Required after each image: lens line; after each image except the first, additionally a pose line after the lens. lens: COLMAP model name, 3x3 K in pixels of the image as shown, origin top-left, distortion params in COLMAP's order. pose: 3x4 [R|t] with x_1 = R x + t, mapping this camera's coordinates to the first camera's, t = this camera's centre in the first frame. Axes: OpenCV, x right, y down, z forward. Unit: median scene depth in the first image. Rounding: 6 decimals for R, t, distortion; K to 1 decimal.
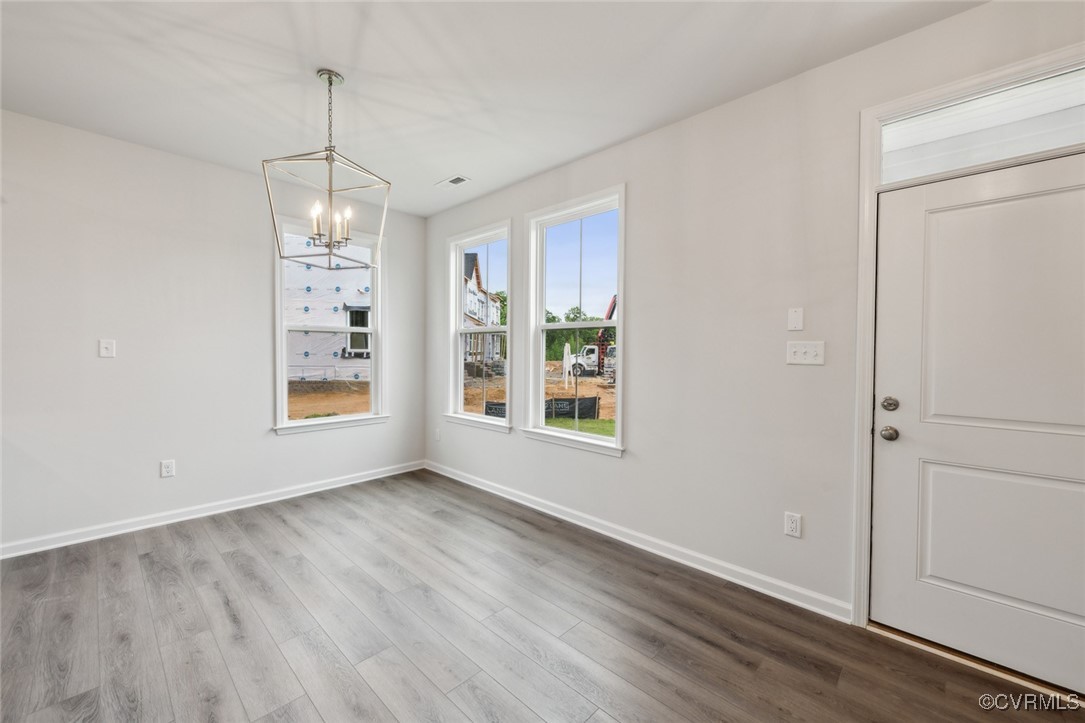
lens RADIAL K [[428.1, 0, 542.5], [0, 428.1, 361.5], [0, 0, 1]] dist [0.000918, 0.000082]
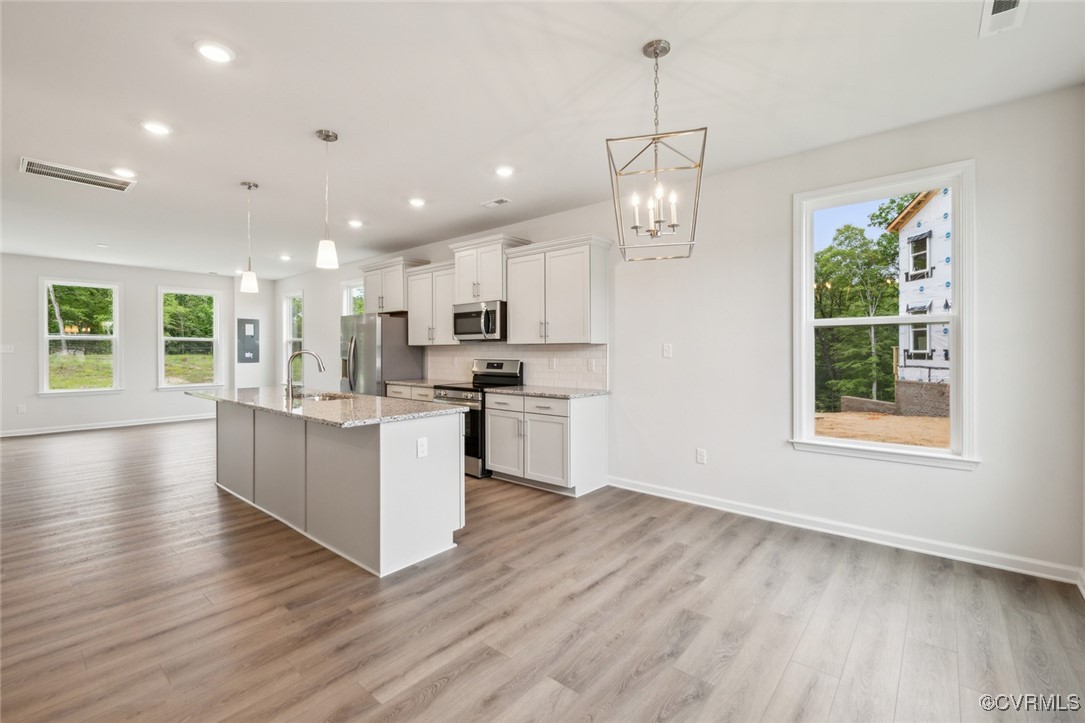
lens RADIAL K [[470.0, 0, 542.1], [0, 470.0, 354.7], [0, 0, 1]] dist [0.000056, -0.000596]
pose [[0.060684, -0.000147, -0.998157, 0.377630], [-0.020077, 0.999797, -0.001368, -0.009540], [0.997955, 0.020123, 0.060669, 0.553931]]
